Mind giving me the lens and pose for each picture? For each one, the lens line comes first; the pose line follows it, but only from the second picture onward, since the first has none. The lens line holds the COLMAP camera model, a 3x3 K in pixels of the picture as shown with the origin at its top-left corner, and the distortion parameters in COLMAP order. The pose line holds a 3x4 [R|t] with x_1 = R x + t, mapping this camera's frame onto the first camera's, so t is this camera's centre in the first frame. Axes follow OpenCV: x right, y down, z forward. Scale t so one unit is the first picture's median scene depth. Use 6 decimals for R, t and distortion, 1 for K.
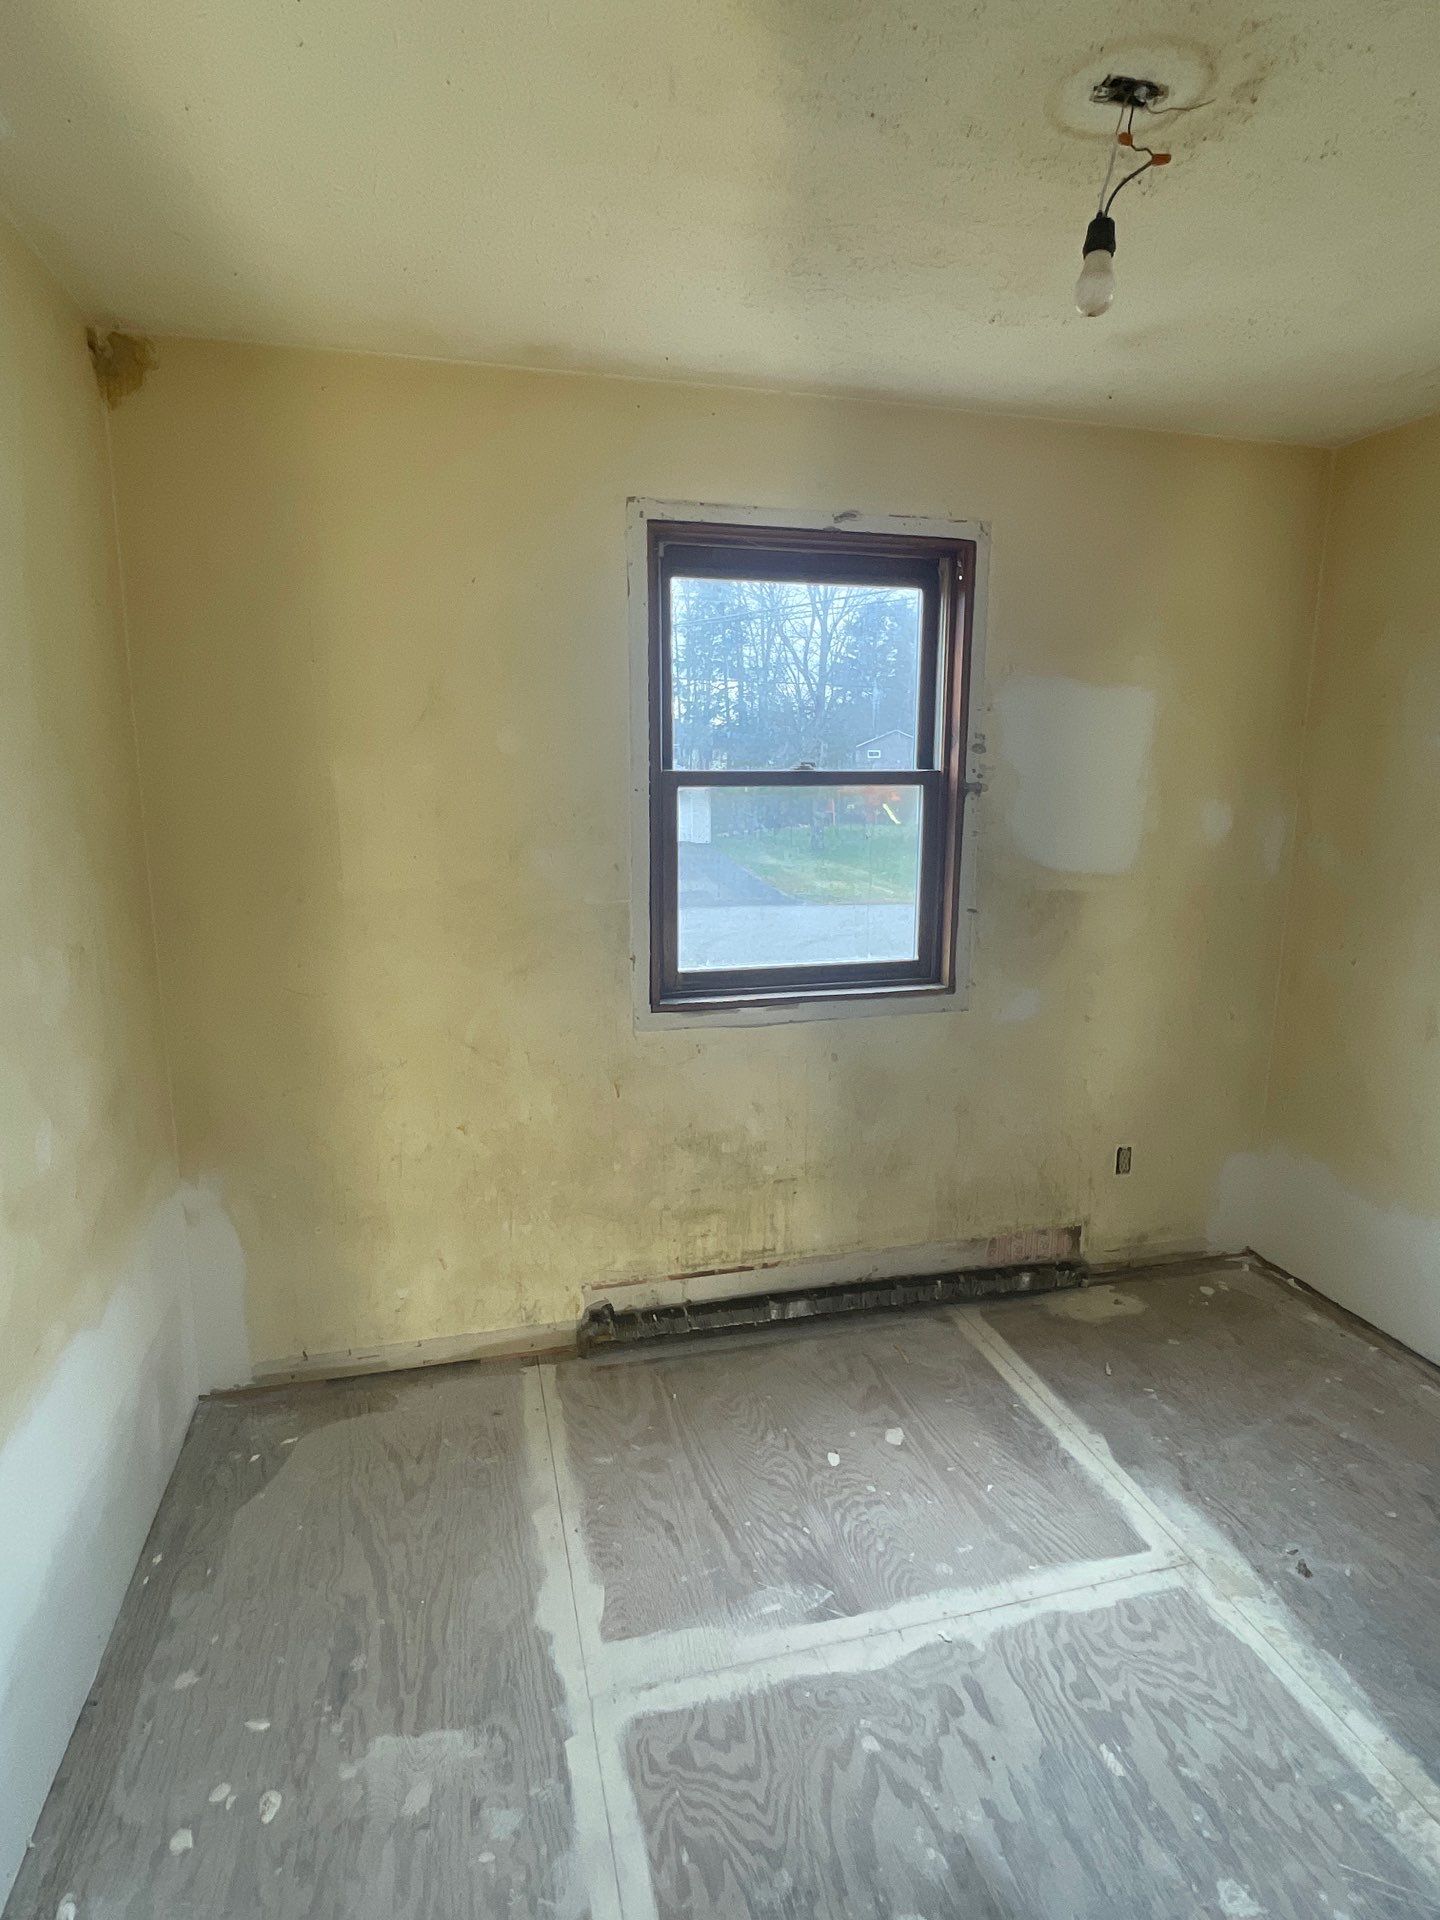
lens RADIAL K [[1039.9, 0, 730.5], [0, 1039.9, 960.8], [0, 0, 1]] dist [-0.004972, 0.001380]
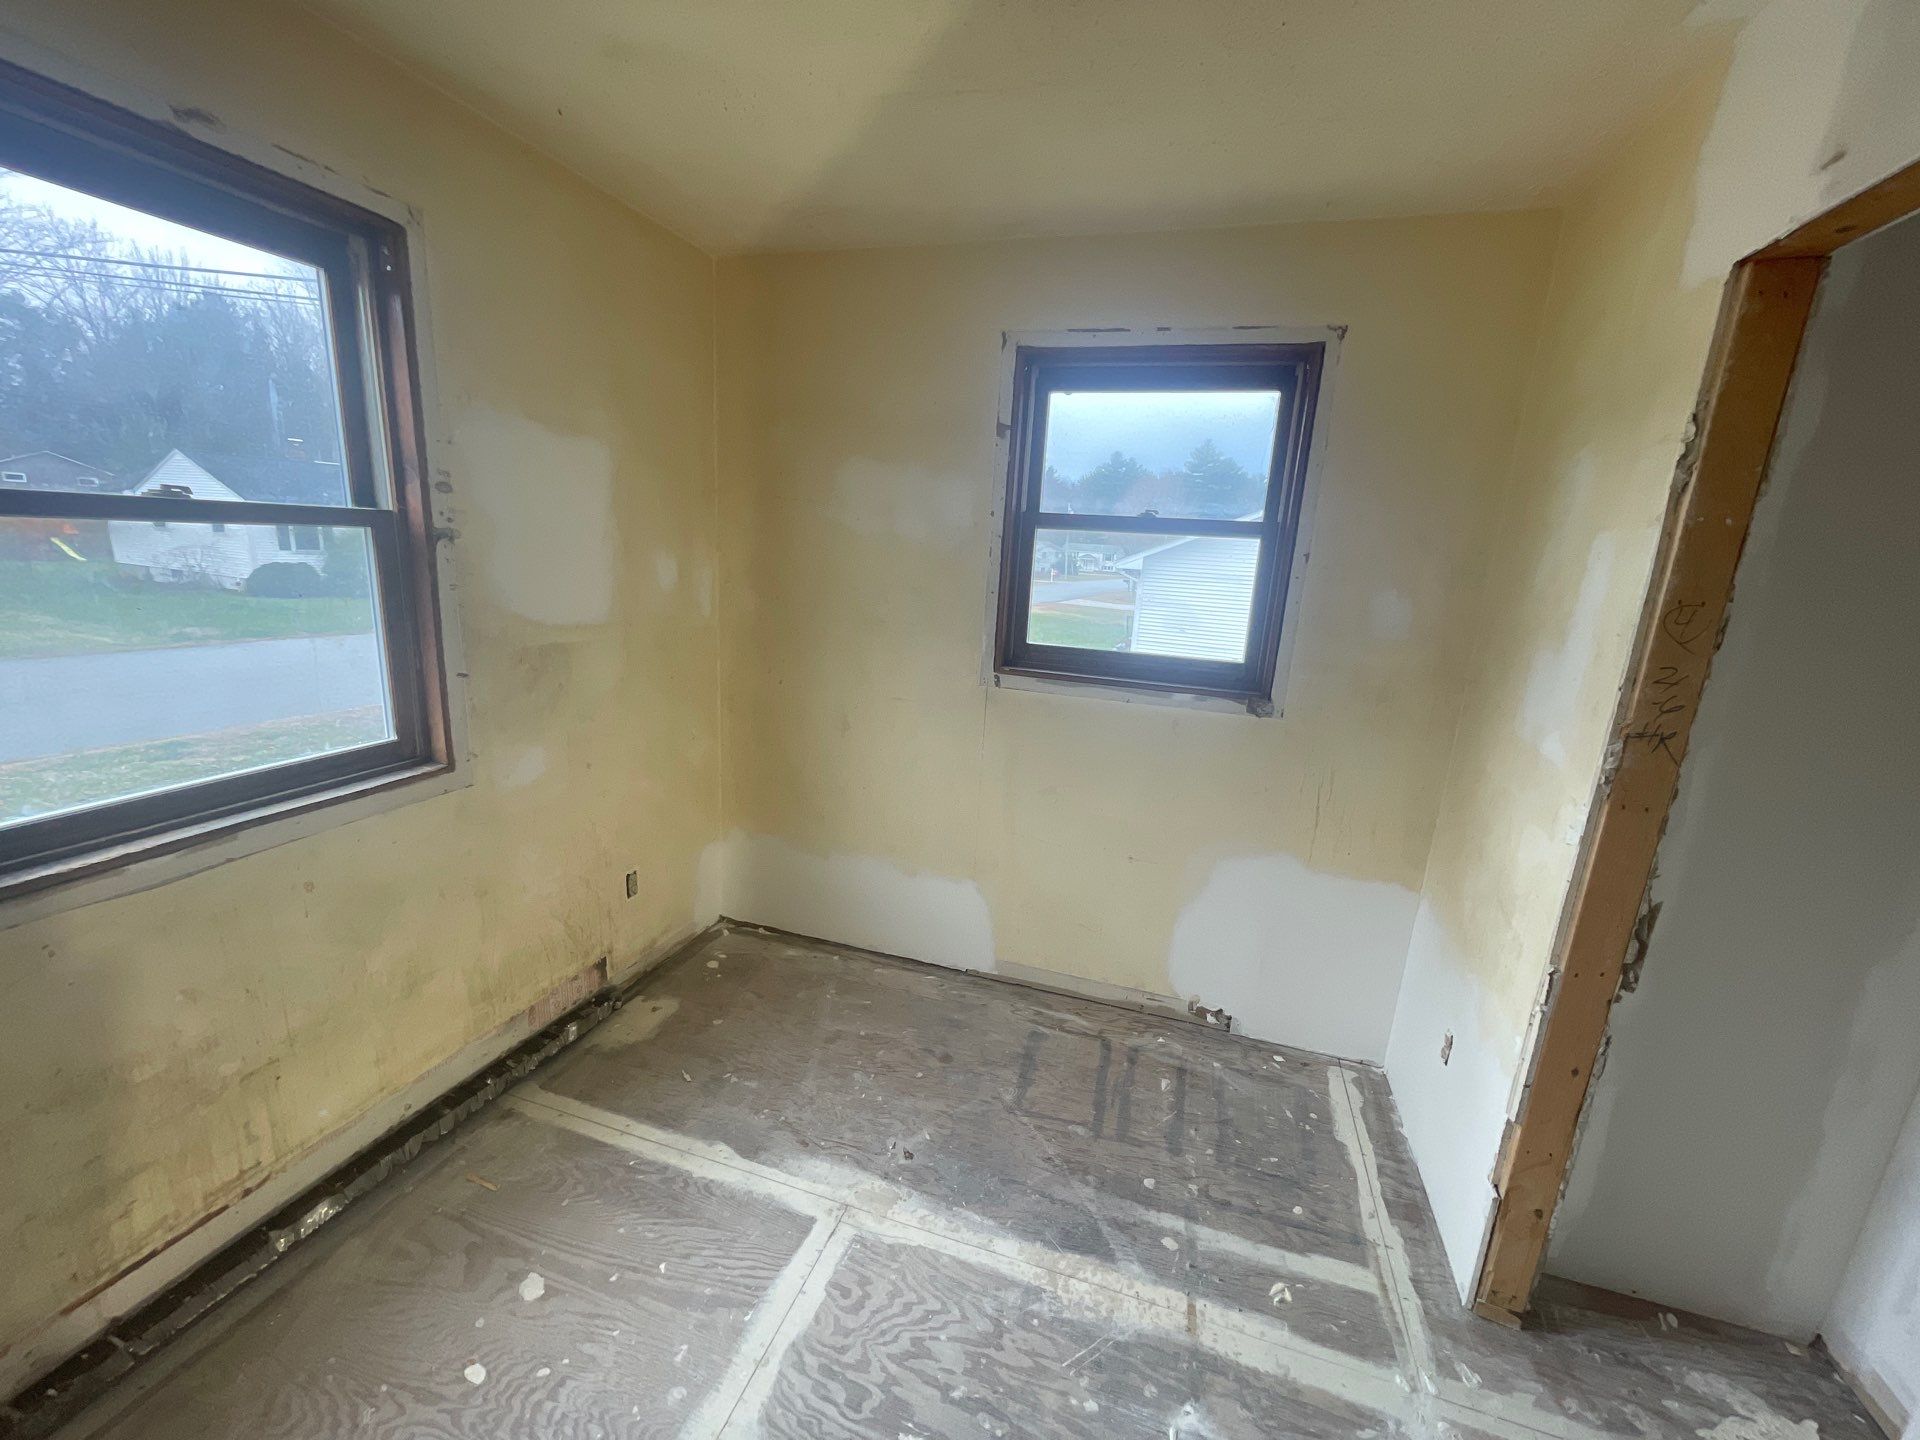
lens RADIAL K [[772.2, 0, 959.3], [0, 772.2, 727.7], [0, 0, 1]] dist [-0.003456, 0.000063]
pose [[0.537369, -0.167177, 0.826611, -0.113531], [0.102263, 0.985840, 0.132900, -0.060234], [-0.837124, 0.013115, 0.546856, 0.361625]]
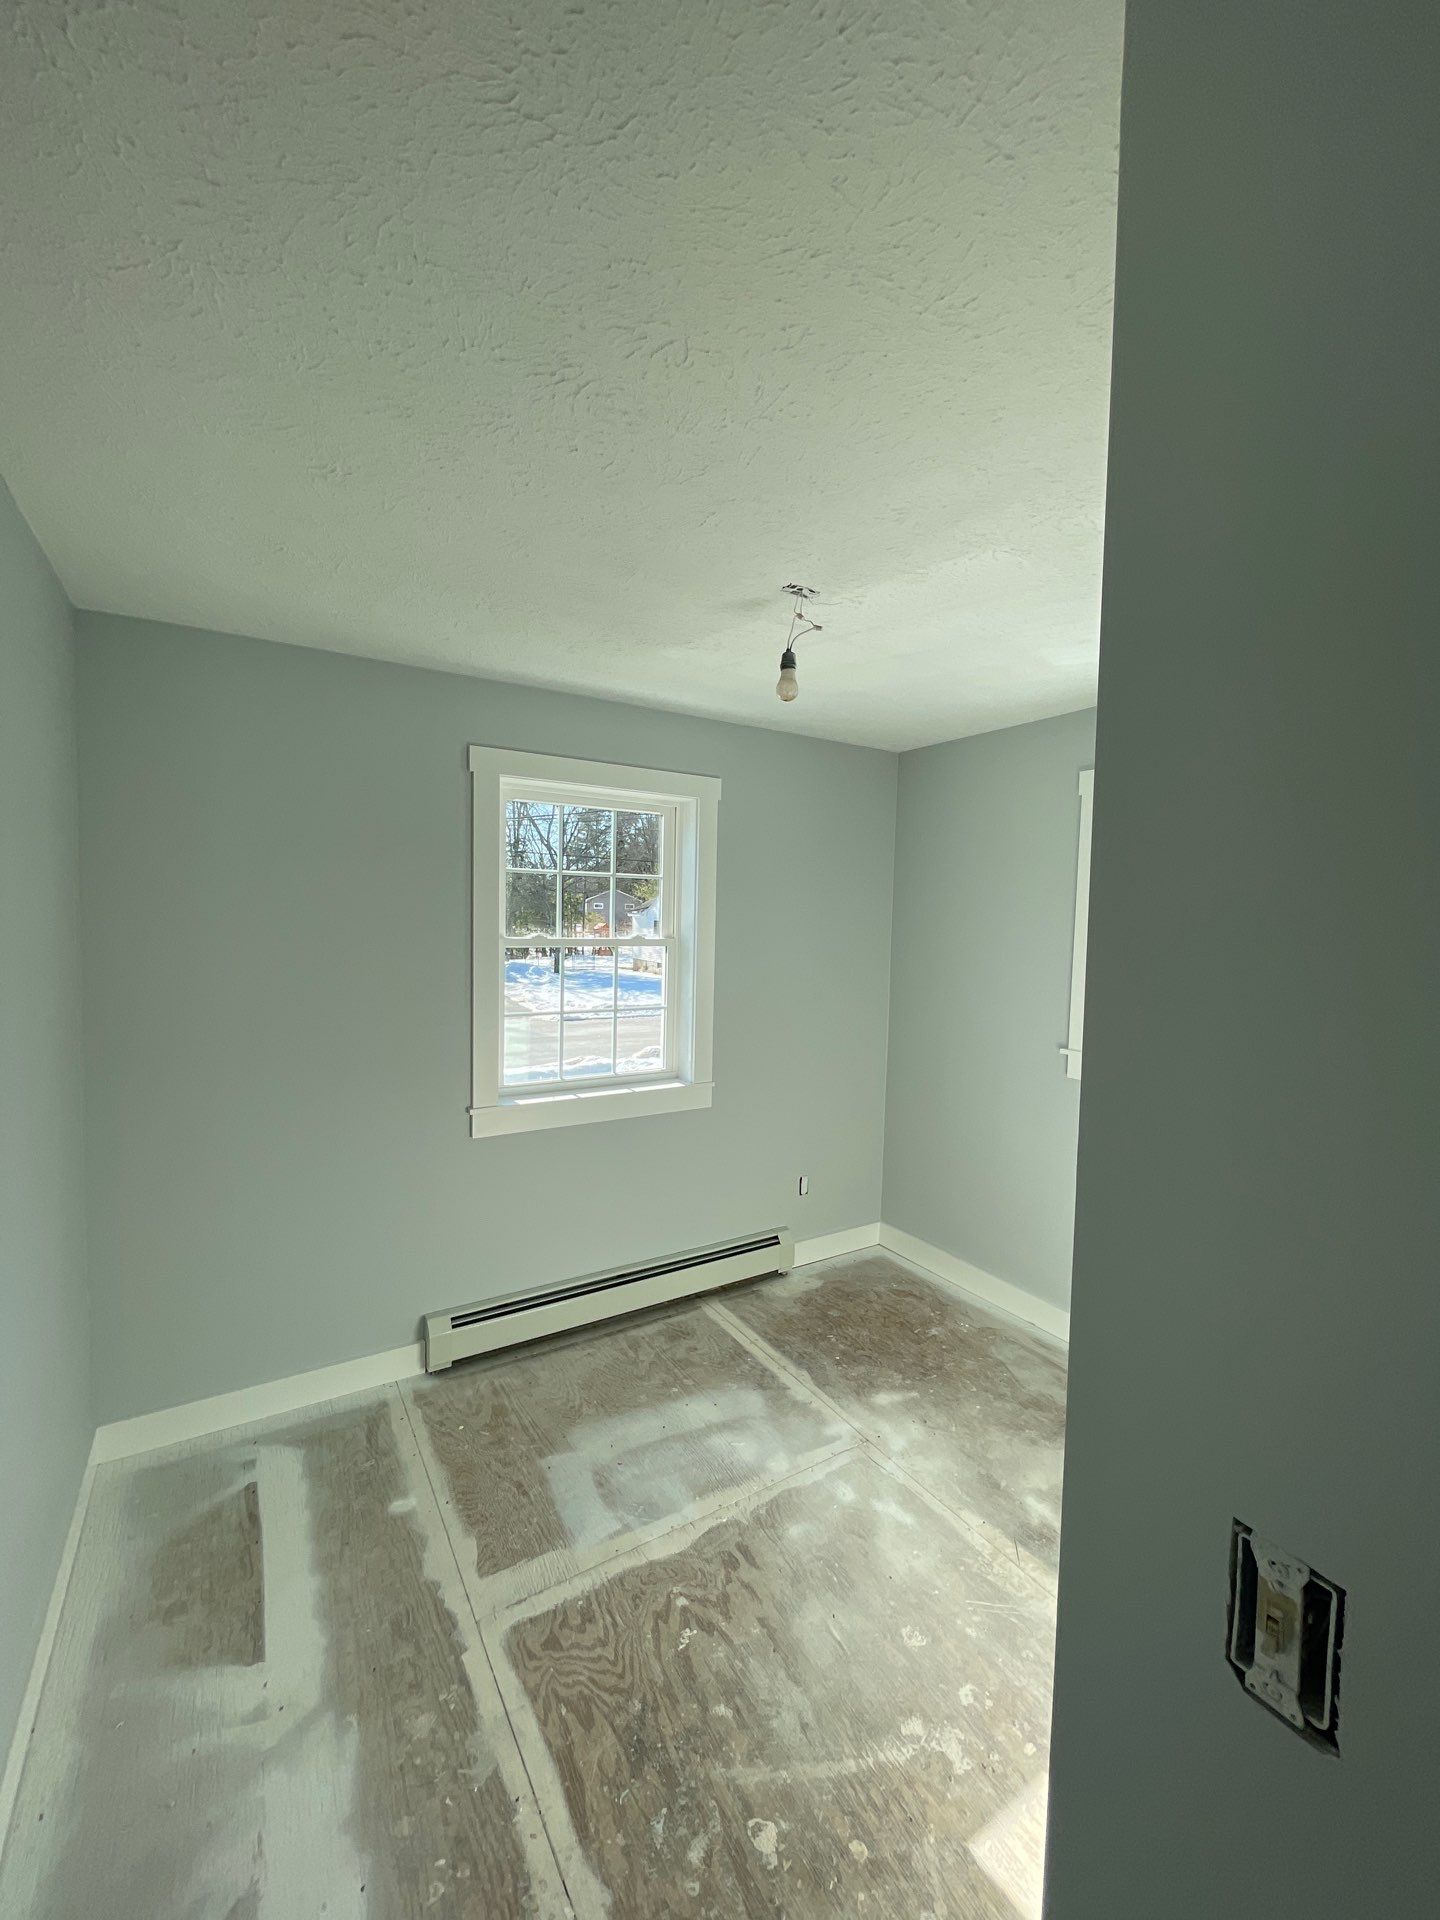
lens RADIAL K [[772.2, 0, 729.0], [0, 772.2, 962.0], [0, 0, 1]] dist [-0.003456, 0.000063]
pose [[0.954422, -0.000946, 0.298459, -0.092347], [0.037743, 0.992349, -0.117551, -0.008645], [-0.296064, 0.123458, 0.947156, -0.119769]]
